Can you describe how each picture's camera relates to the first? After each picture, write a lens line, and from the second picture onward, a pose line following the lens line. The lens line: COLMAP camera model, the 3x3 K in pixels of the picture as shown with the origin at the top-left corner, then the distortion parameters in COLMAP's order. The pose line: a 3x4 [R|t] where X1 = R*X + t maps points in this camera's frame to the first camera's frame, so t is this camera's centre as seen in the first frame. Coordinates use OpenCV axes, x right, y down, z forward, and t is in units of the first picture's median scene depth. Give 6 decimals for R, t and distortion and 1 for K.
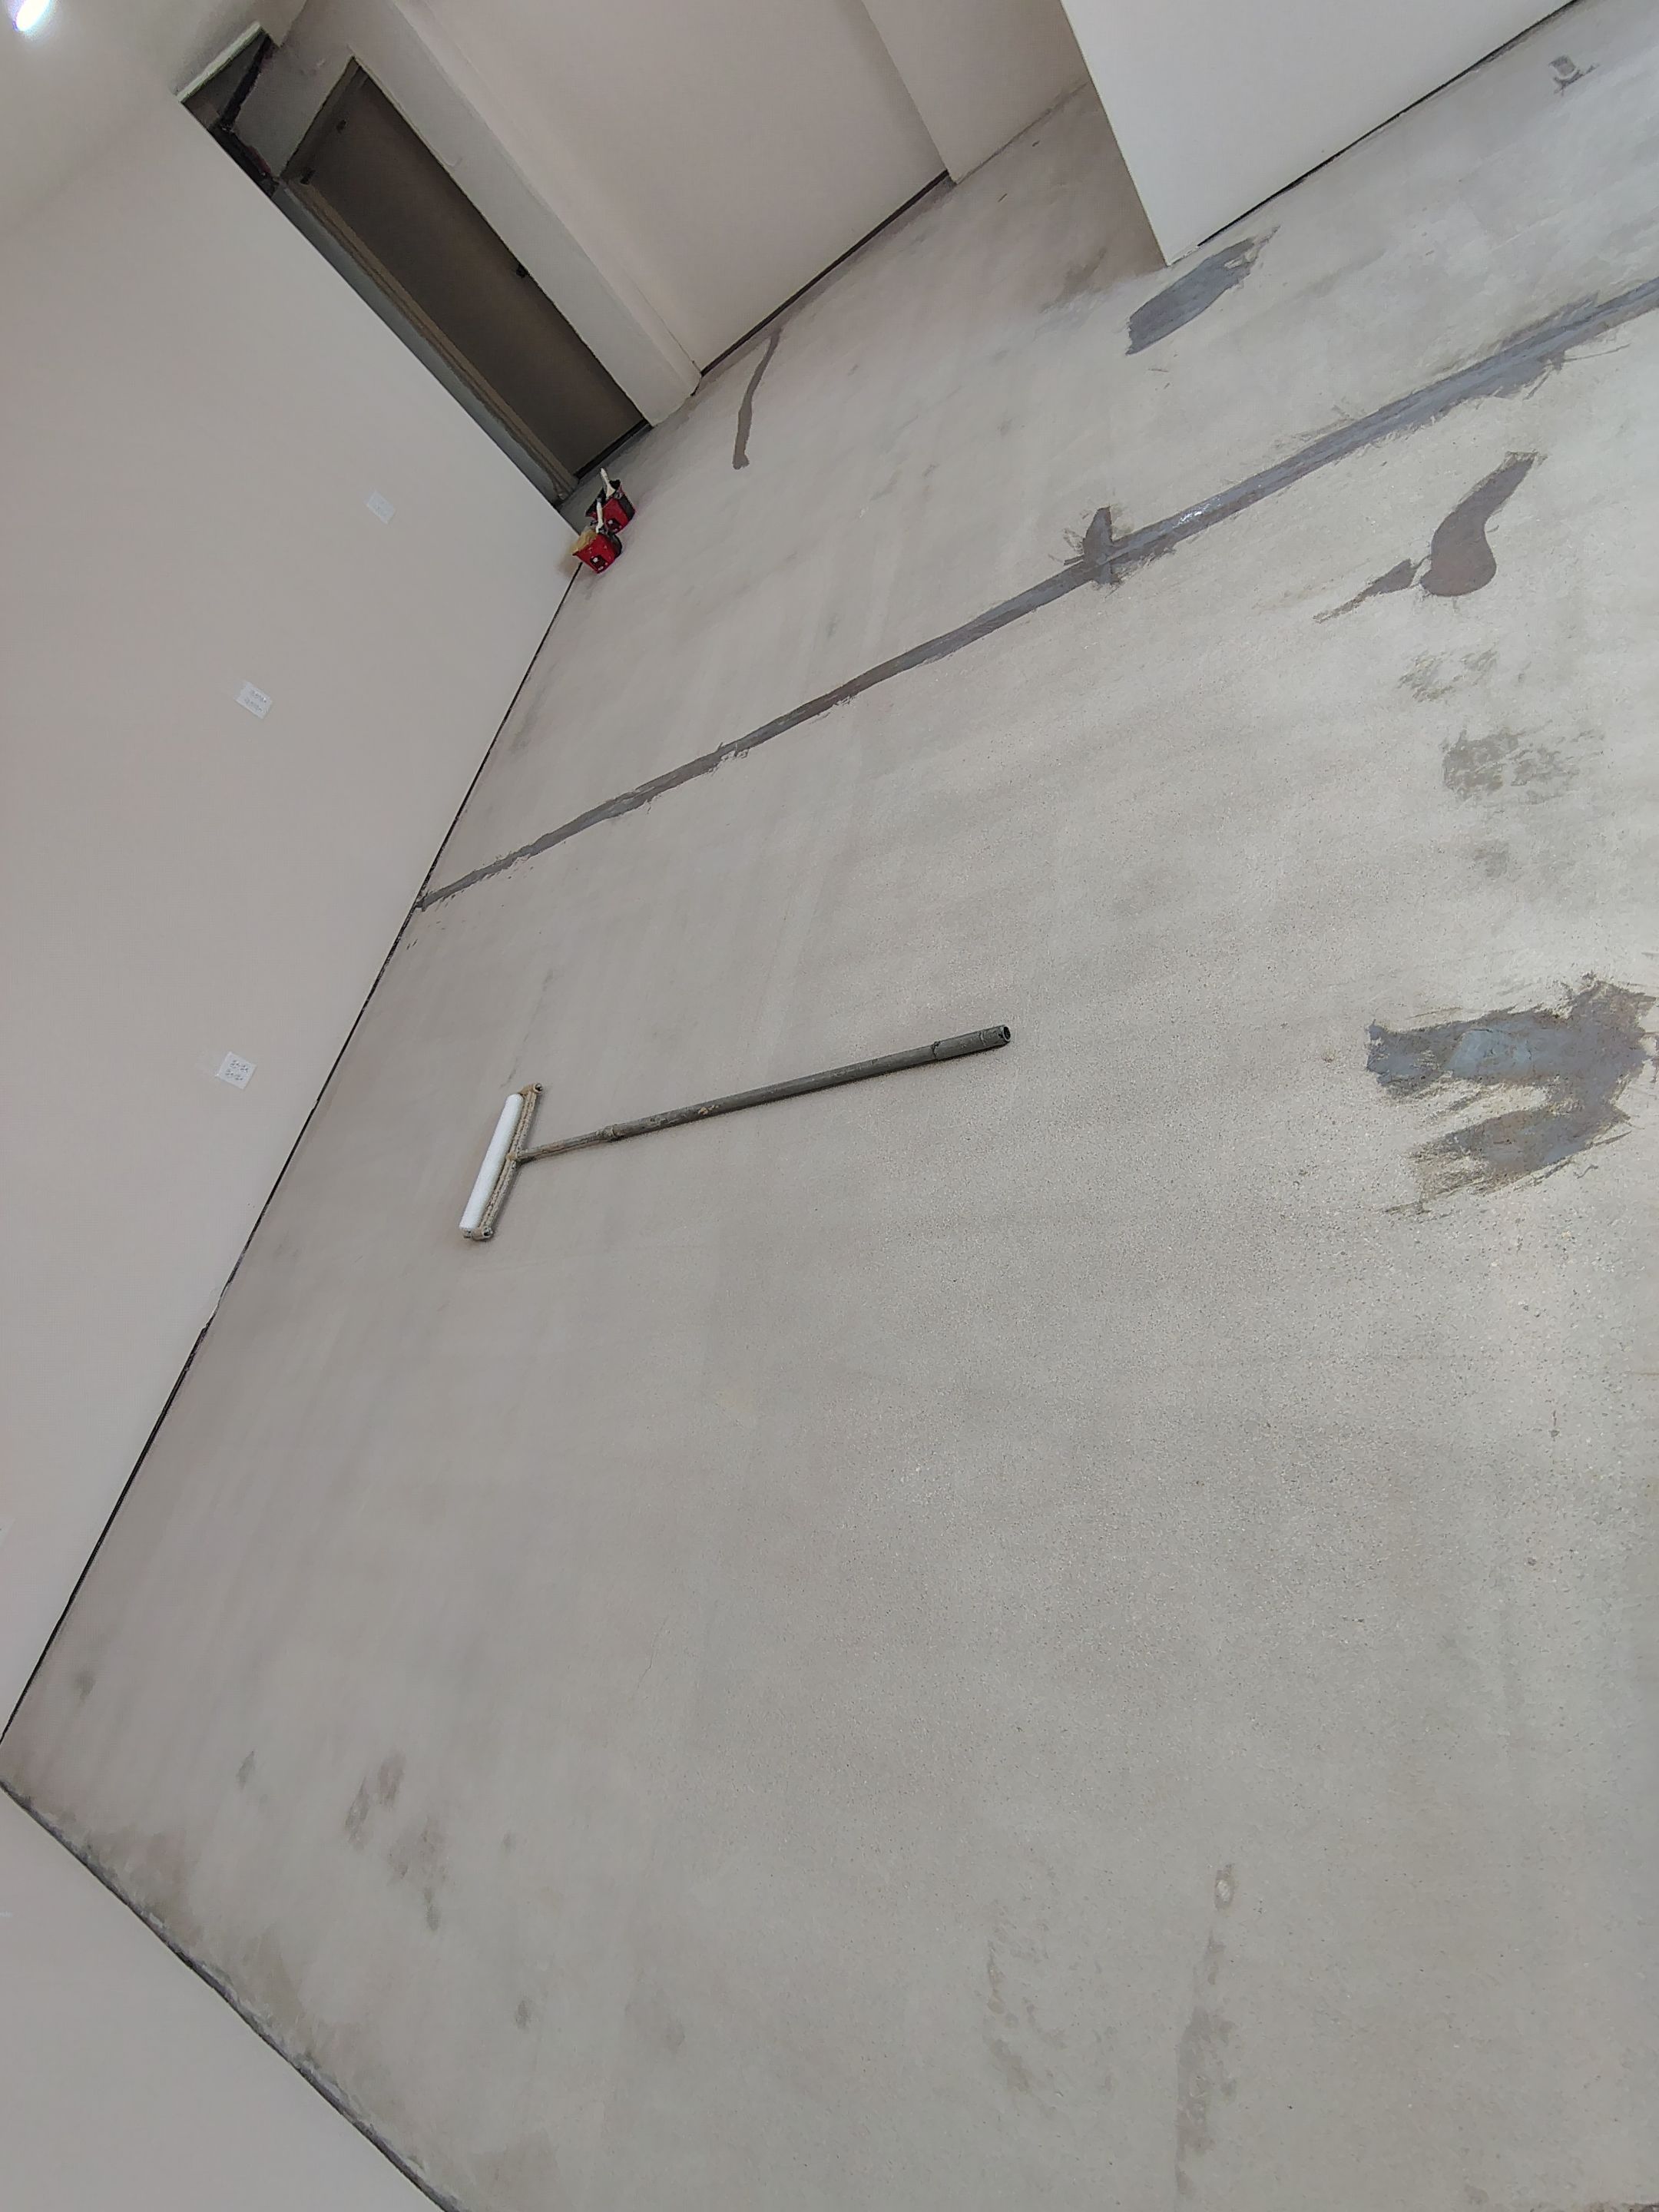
lens RADIAL K [[1031.9, 0, 825.9], [0, 1031.9, 1086.9], [0, 0, 1]] dist [-0.001305, 0.000774]
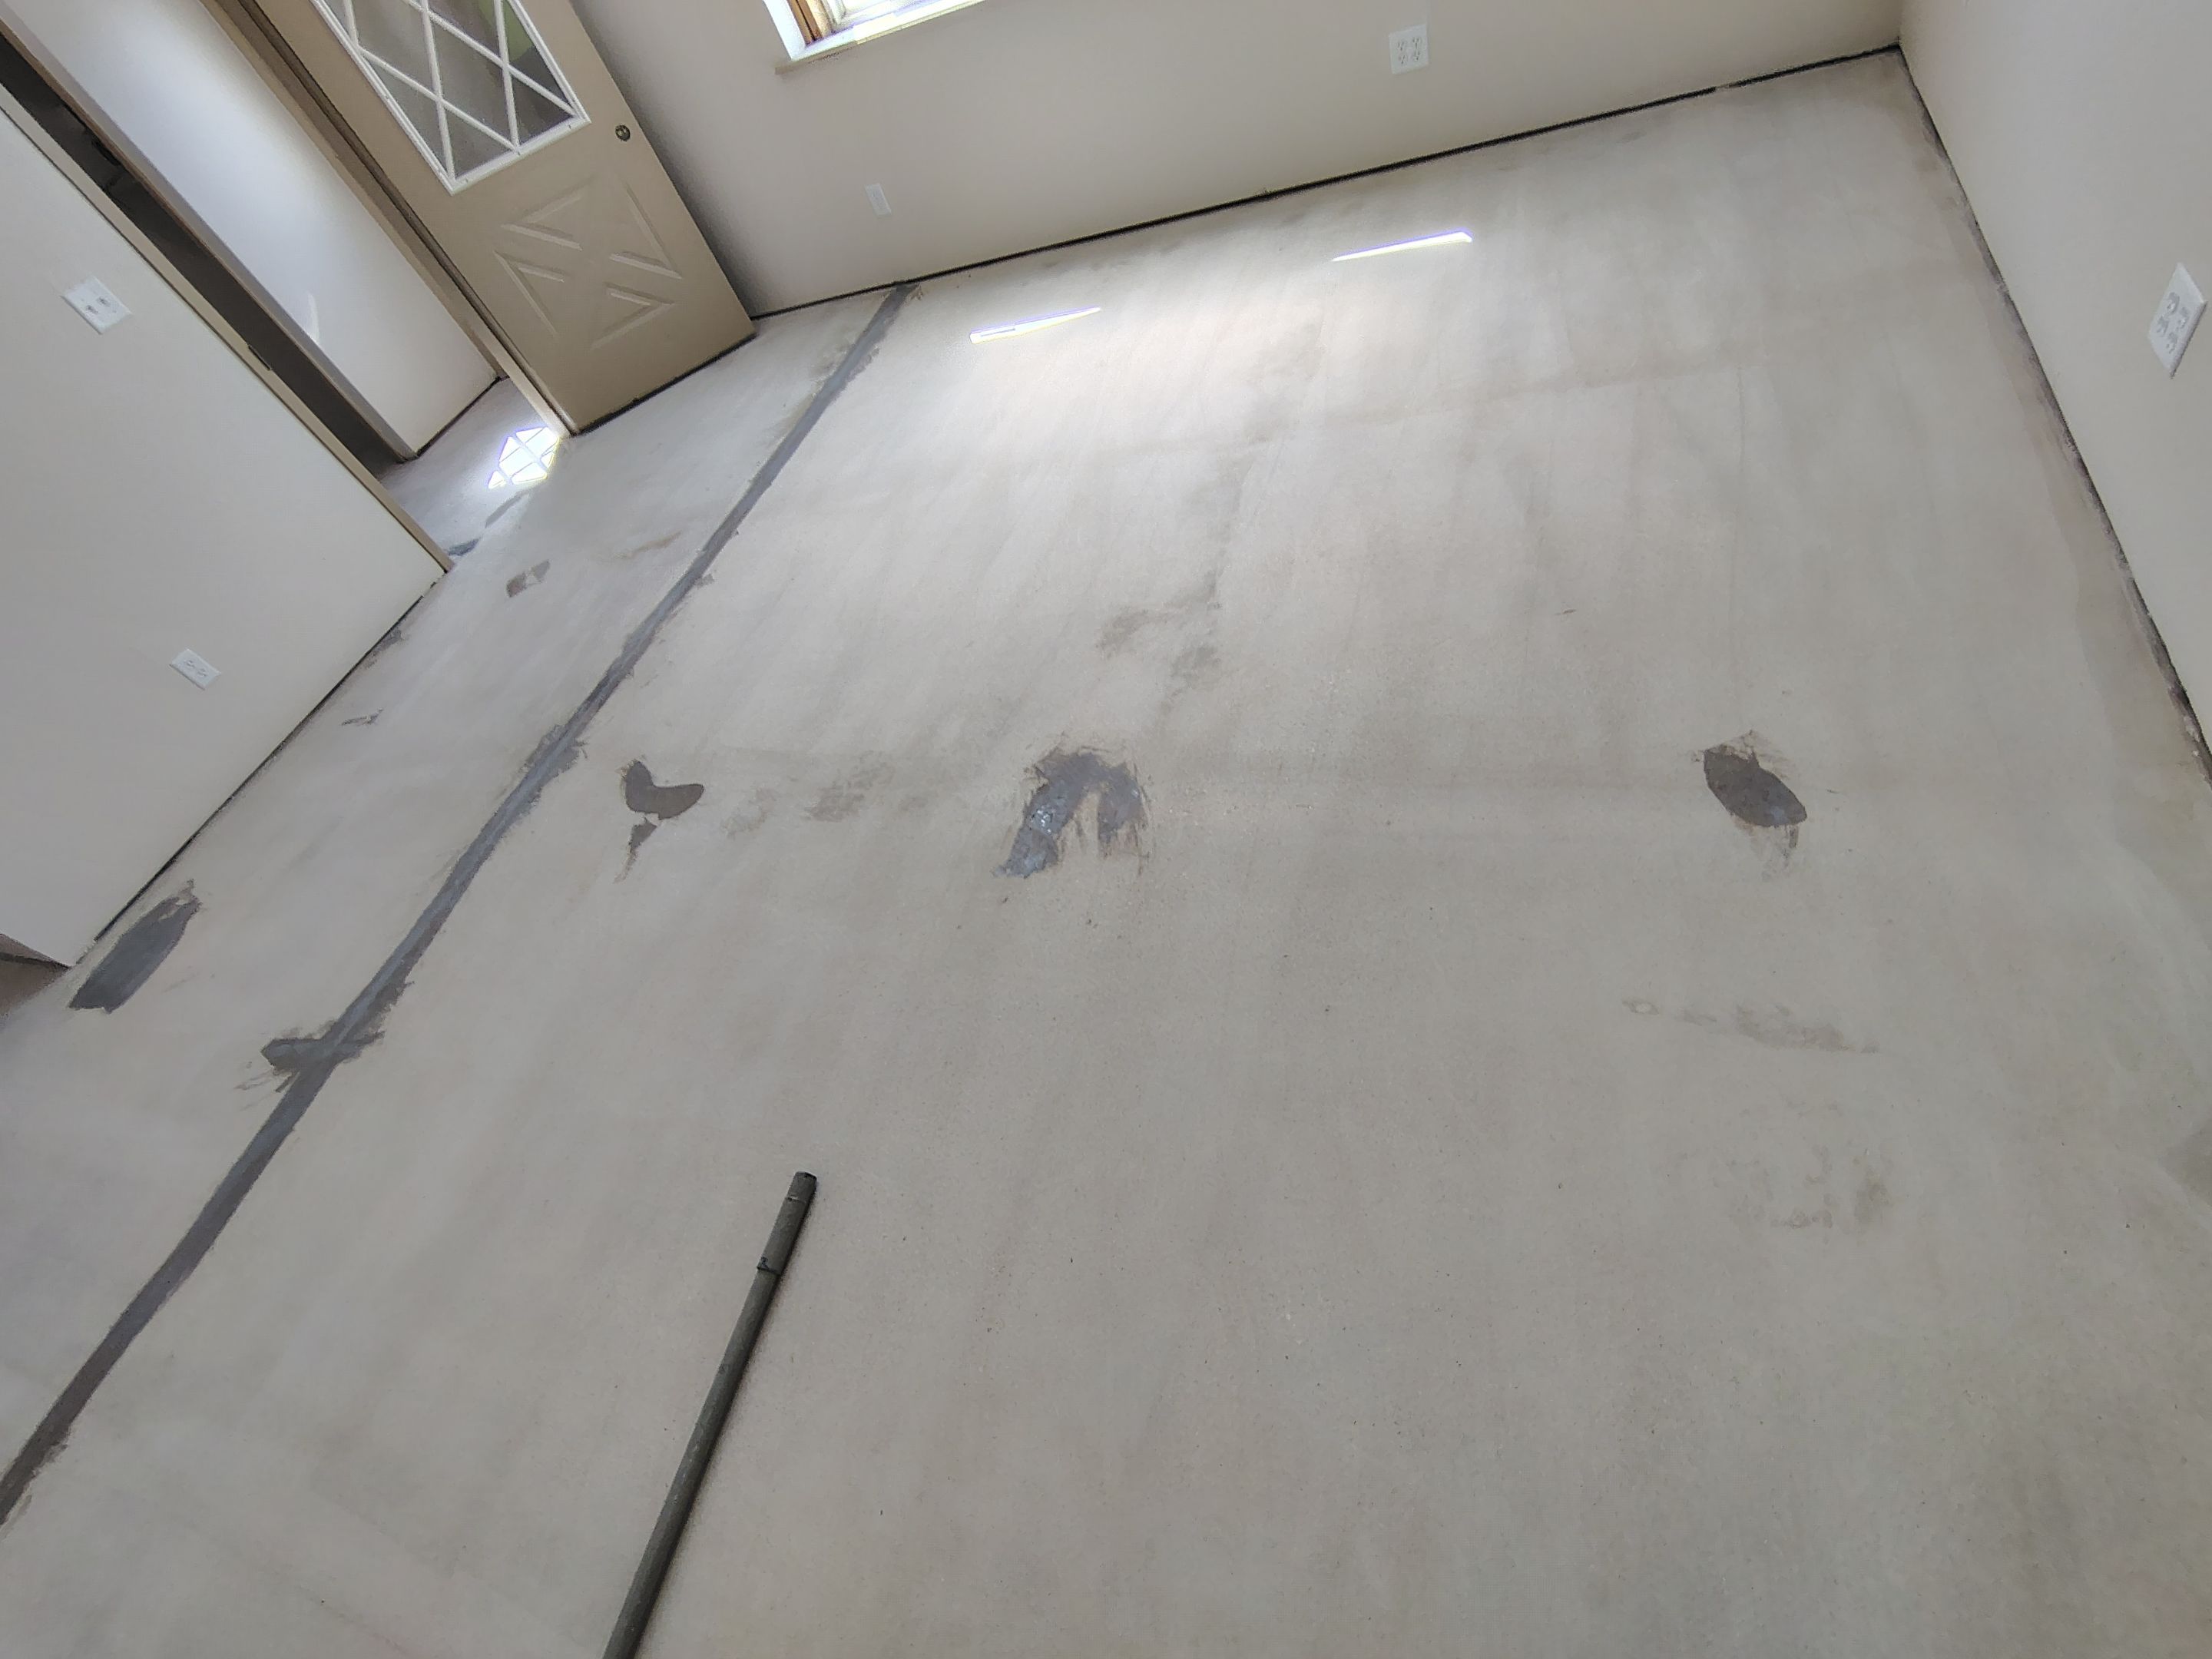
lens RADIAL K [[1031.9, 0, 1100.7], [0, 1031.9, 829.6], [0, 0, 1]] dist [-0.001305, 0.000774]
pose [[0.214022, -0.242171, 0.946334, -0.687836], [0.899792, 0.425965, -0.094490, 0.168956], [-0.380222, 0.871727, 0.309070, 0.529722]]
